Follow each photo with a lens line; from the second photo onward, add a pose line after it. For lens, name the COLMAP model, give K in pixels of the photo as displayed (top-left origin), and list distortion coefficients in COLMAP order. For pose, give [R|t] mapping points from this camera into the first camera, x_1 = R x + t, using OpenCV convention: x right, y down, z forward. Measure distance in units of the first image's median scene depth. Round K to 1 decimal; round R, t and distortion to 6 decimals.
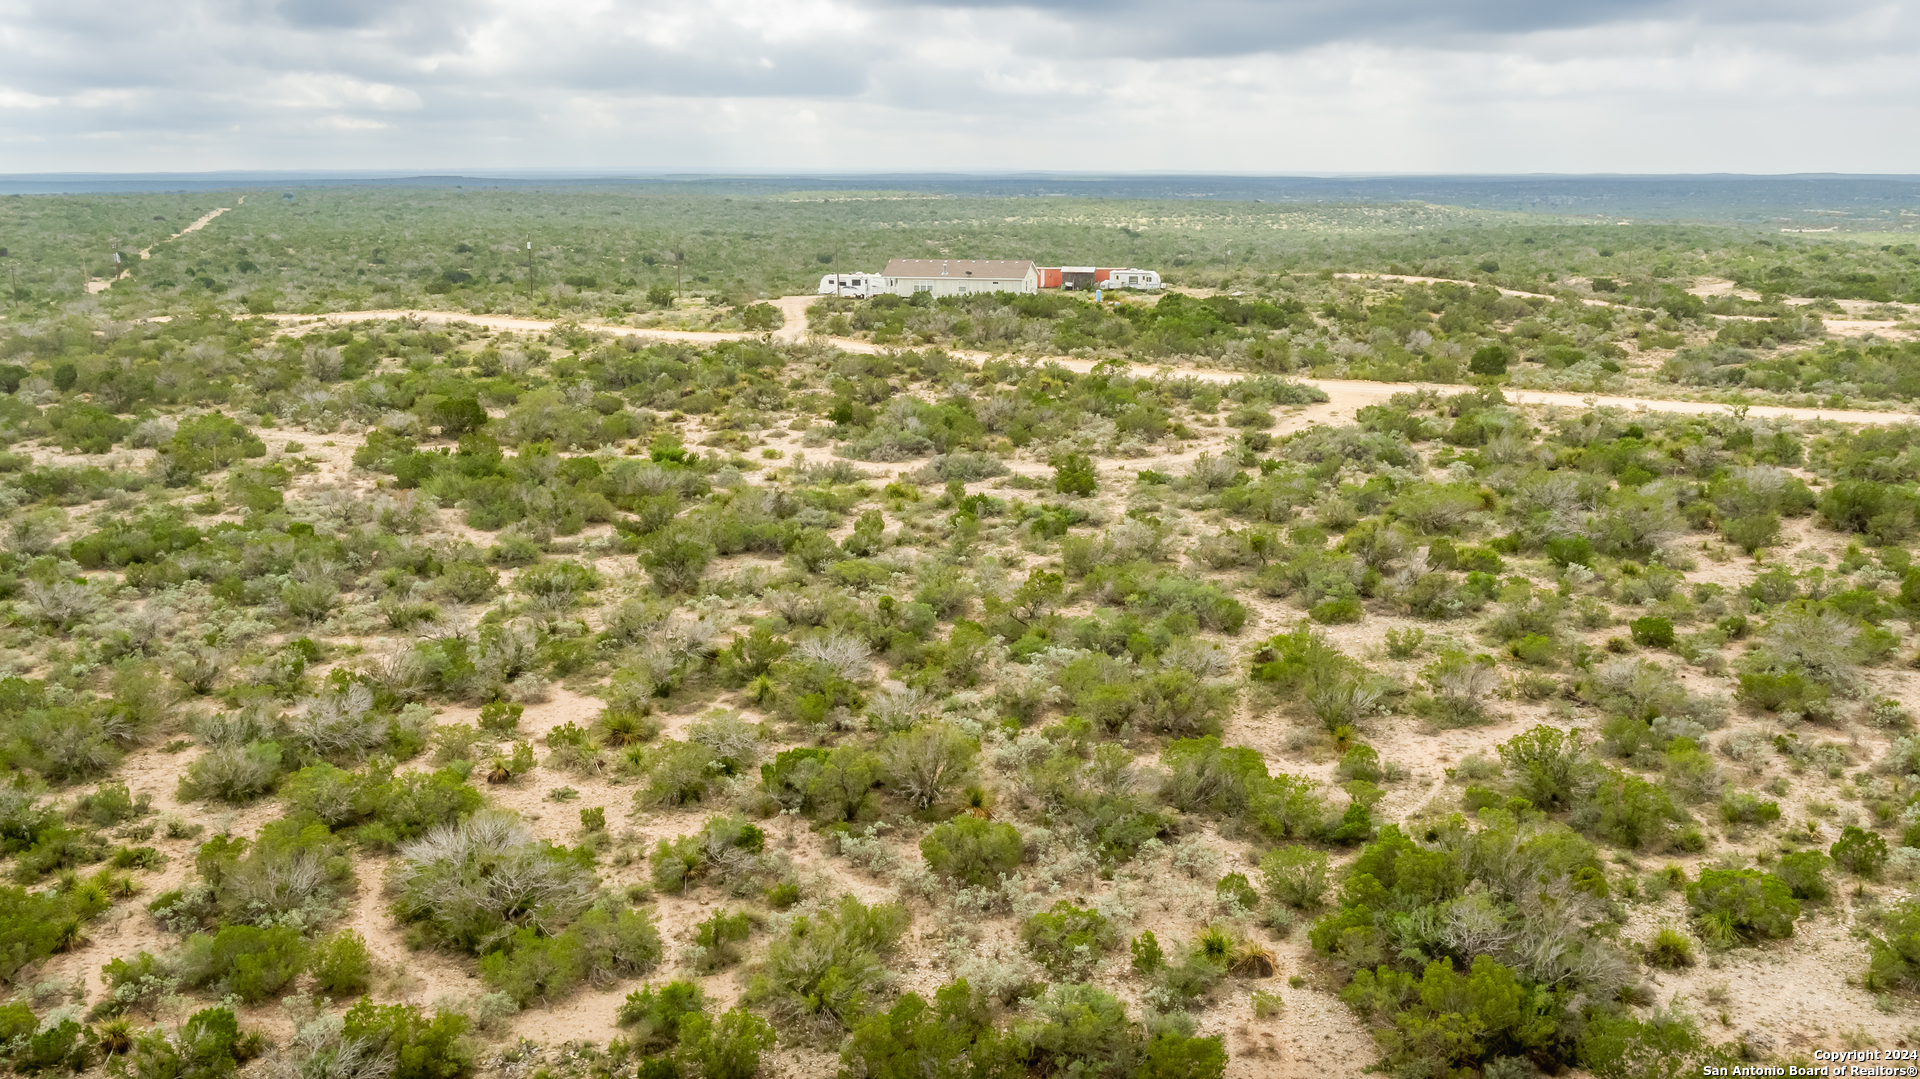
lens RADIAL K [[1706.7, 0, 959.8], [0, 1706.7, 539.2], [0, 0, 1]] dist [0.000333, -0.000005]
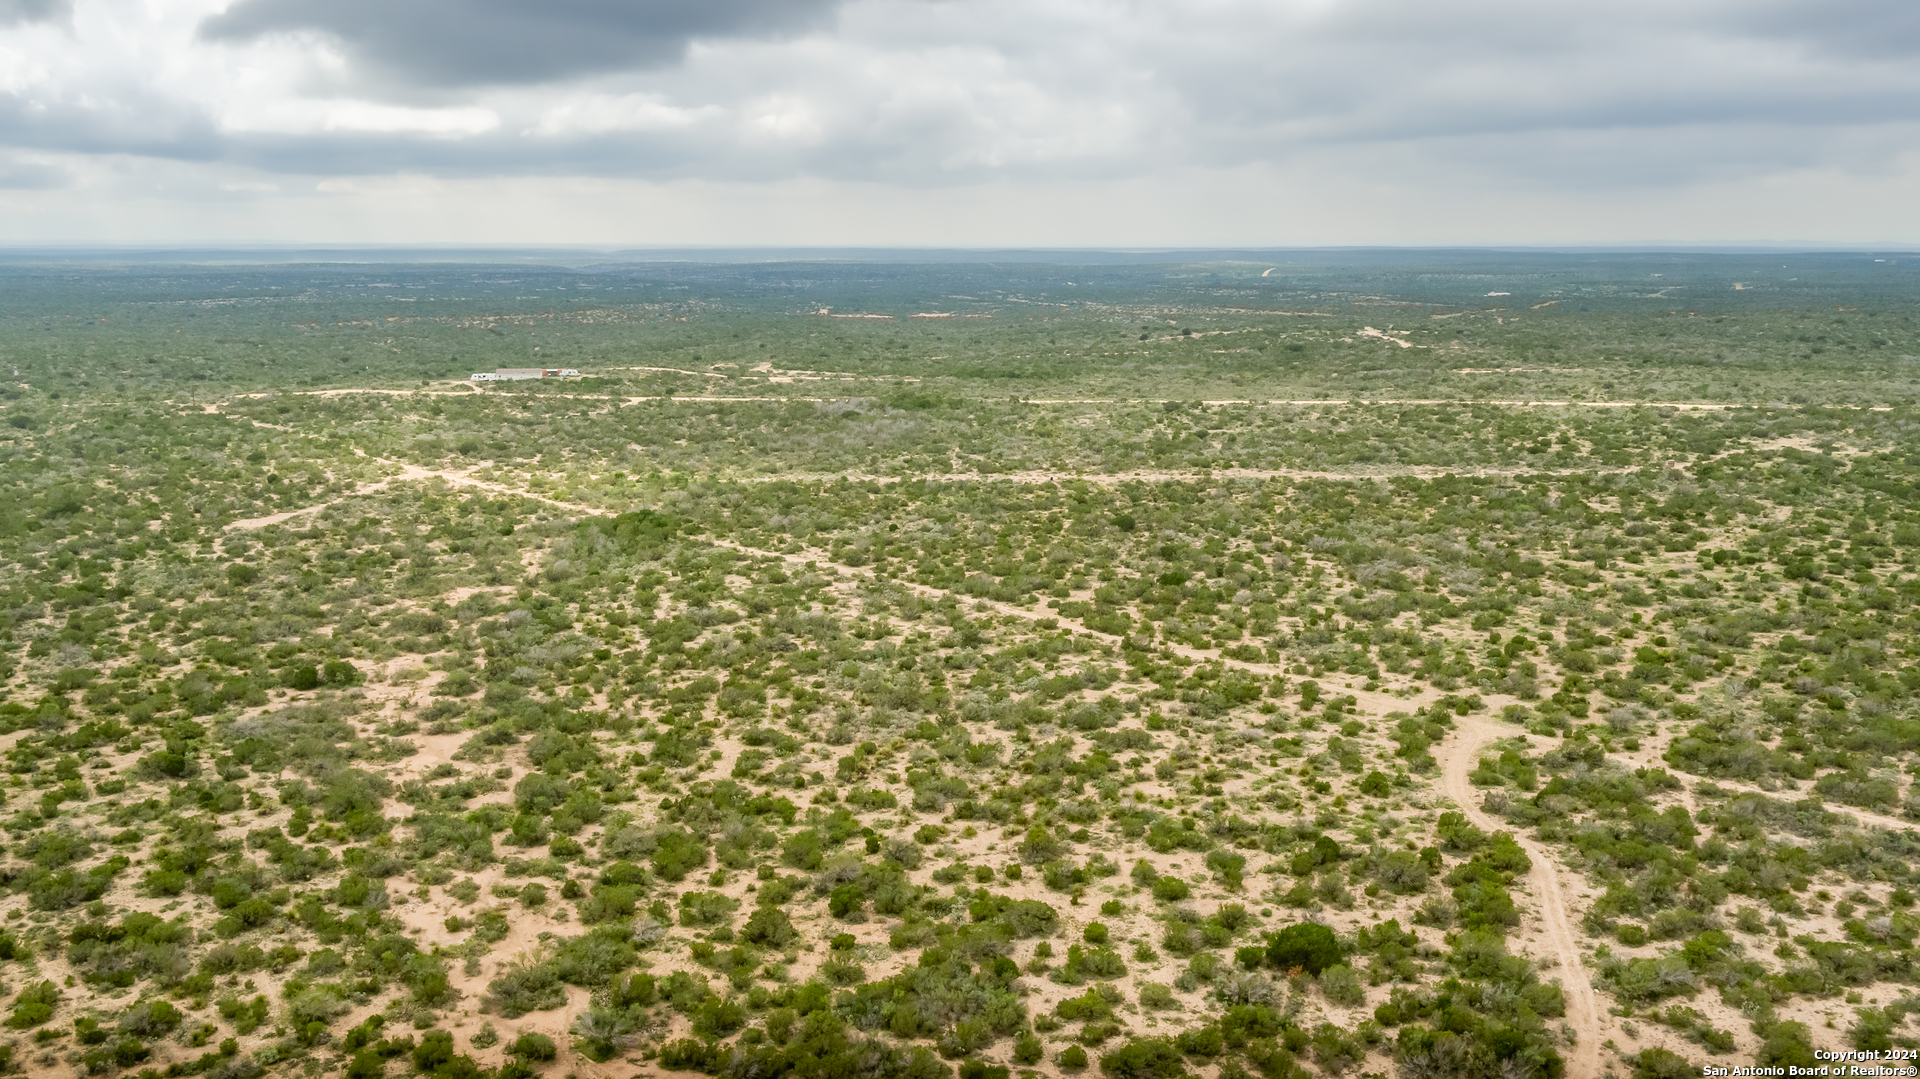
lens RADIAL K [[1706.7, 0, 960.0], [0, 1706.7, 539.4], [0, 0, 1]] dist [0.000333, -0.000005]
pose [[0.918465, -0.072429, 0.388815, -0.605243], [0.087467, 0.995944, -0.021091, 0.359775], [-0.385710, 0.053380, 0.921075, -2.734396]]
